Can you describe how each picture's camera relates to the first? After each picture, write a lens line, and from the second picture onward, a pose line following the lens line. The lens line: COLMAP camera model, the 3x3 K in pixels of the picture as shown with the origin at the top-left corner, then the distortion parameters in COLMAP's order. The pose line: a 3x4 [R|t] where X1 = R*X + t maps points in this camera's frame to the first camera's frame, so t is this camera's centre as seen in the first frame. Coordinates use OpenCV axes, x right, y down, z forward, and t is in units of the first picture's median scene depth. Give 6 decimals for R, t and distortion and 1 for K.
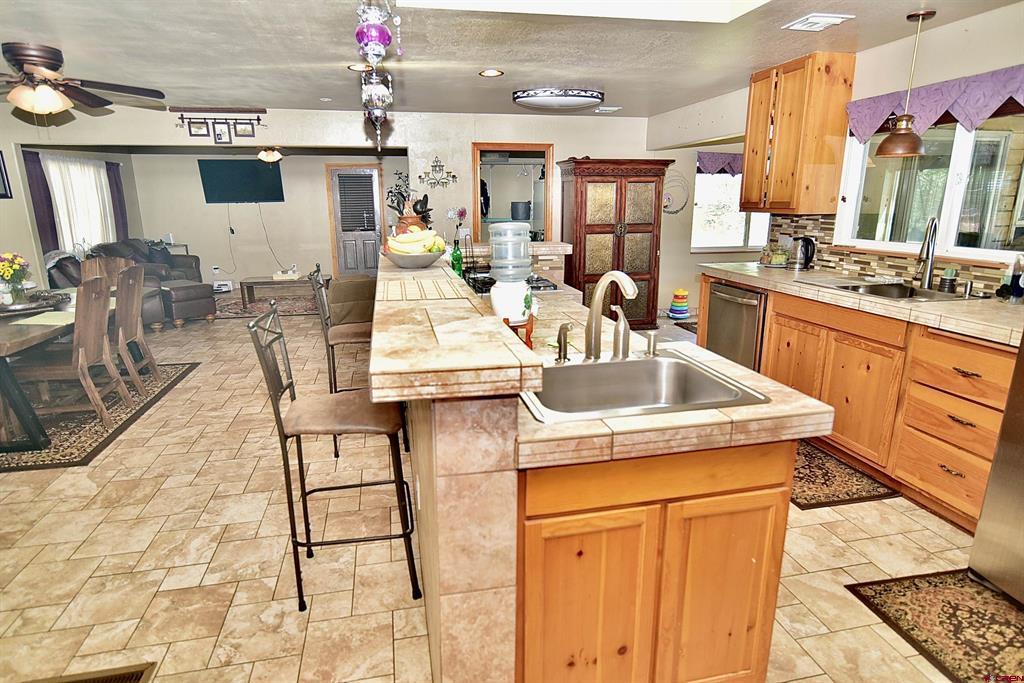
lens RADIAL K [[566.7, 0, 507.9], [0, 566.7, 344.8], [0, 0, 1]] dist [-0.006821, 0.001265]
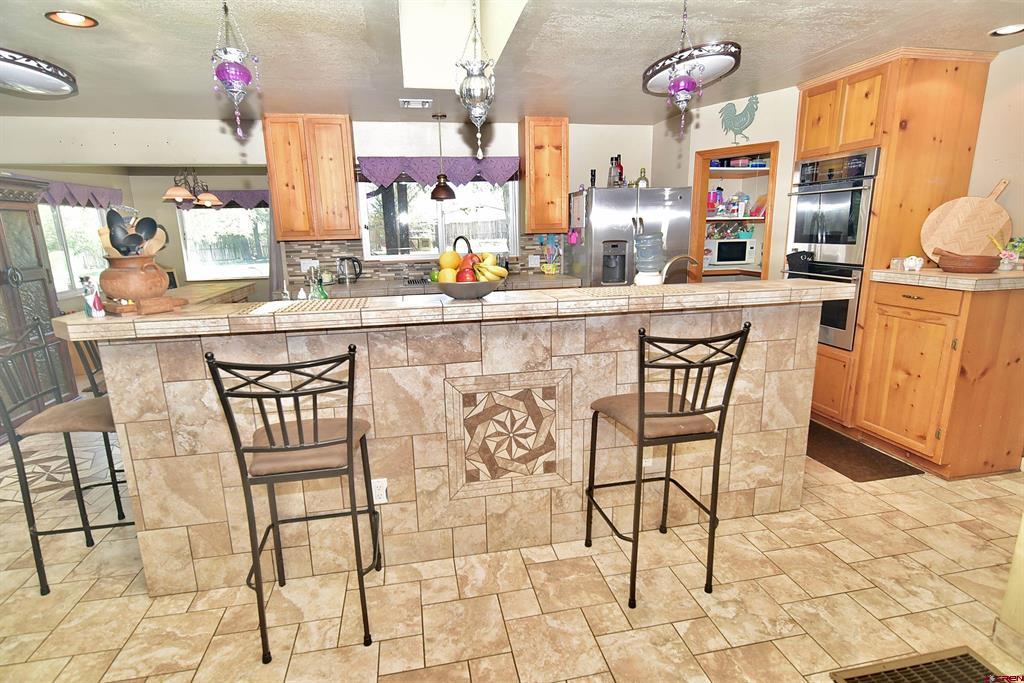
lens RADIAL K [[511.8, 0, 510.1], [0, 511.8, 344.8], [0, 0, 1]] dist [-0.006024, 0.001140]
pose [[0.012553, -0.218031, 0.975861, -0.597462], [0.267139, 0.941196, 0.206850, -0.135865], [-0.963576, 0.258094, 0.070060, 0.577663]]
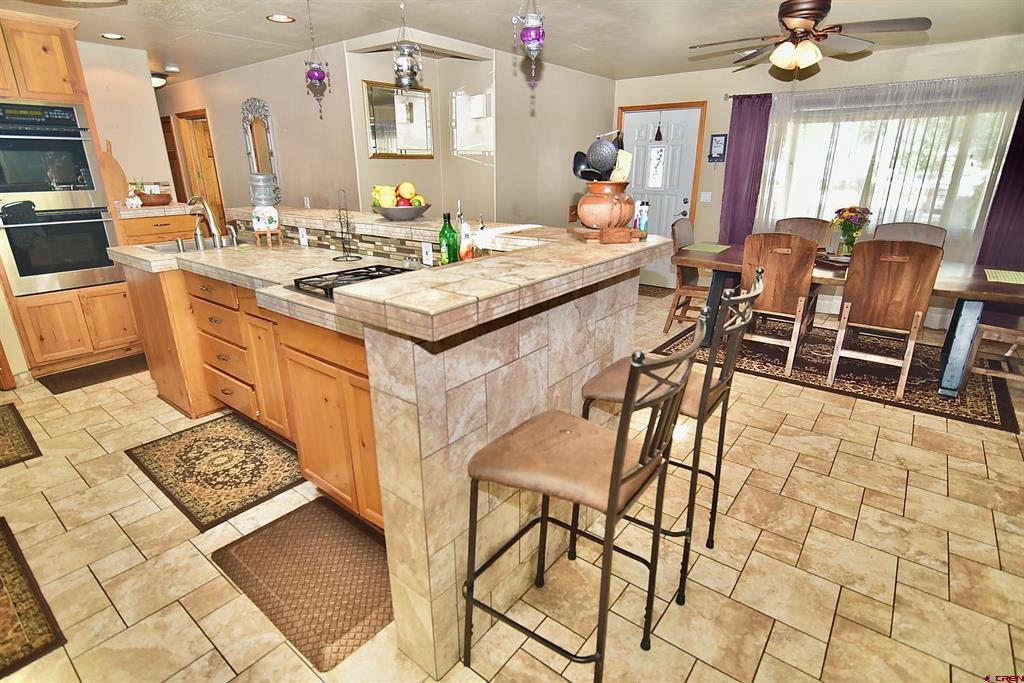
lens RADIAL K [[511.8, 0, 510.1], [0, 511.8, 344.8], [0, 0, 1]] dist [-0.006024, 0.001140]
pose [[-0.772603, 0.219226, -0.595839, 0.206971], [-0.146878, 0.851316, 0.503675, -0.297378], [0.617666, 0.476656, -0.625530, 1.199137]]
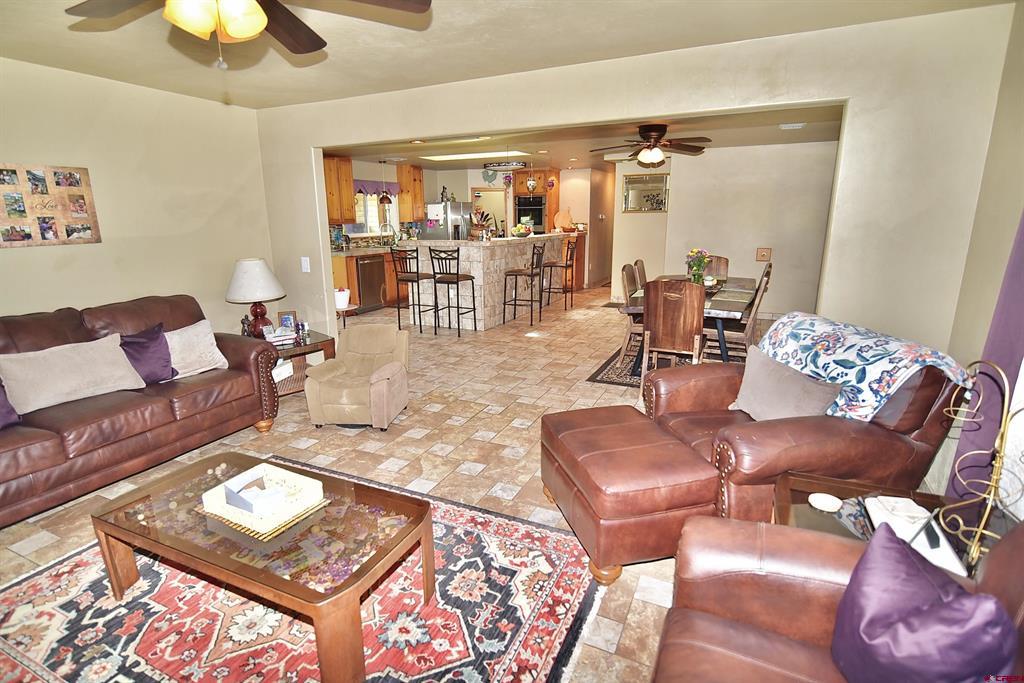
lens RADIAL K [[514.6, 0, 509.9], [0, 514.6, 344.0], [0, 0, 1]] dist [-0.006474, 0.002024]
pose [[-0.795047, -0.133367, 0.591704, -1.186239], [0.163630, 0.892199, 0.420959, -0.518799], [-0.584060, 0.431503, -0.687517, 2.062674]]
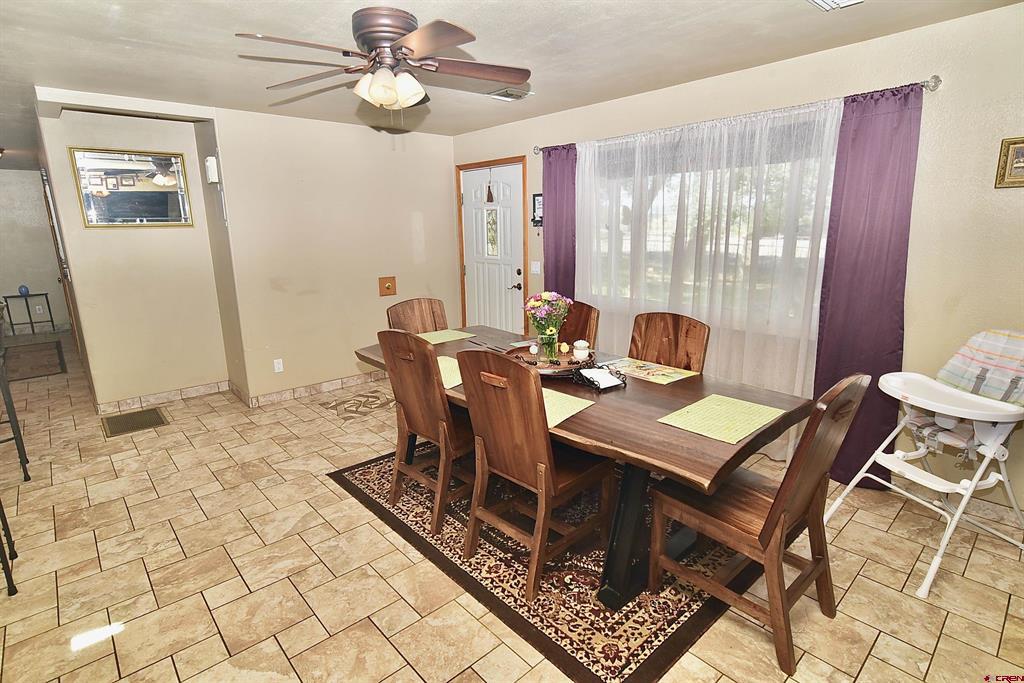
lens RADIAL K [[514.6, 0, 509.9], [0, 514.6, 344.0], [0, 0, 1]] dist [-0.006474, 0.002024]
pose [[-0.867159, 0.131248, -0.480426, -0.468489], [-0.102736, 0.896761, 0.430424, -0.349758], [0.487319, 0.422603, -0.764151, 1.377586]]
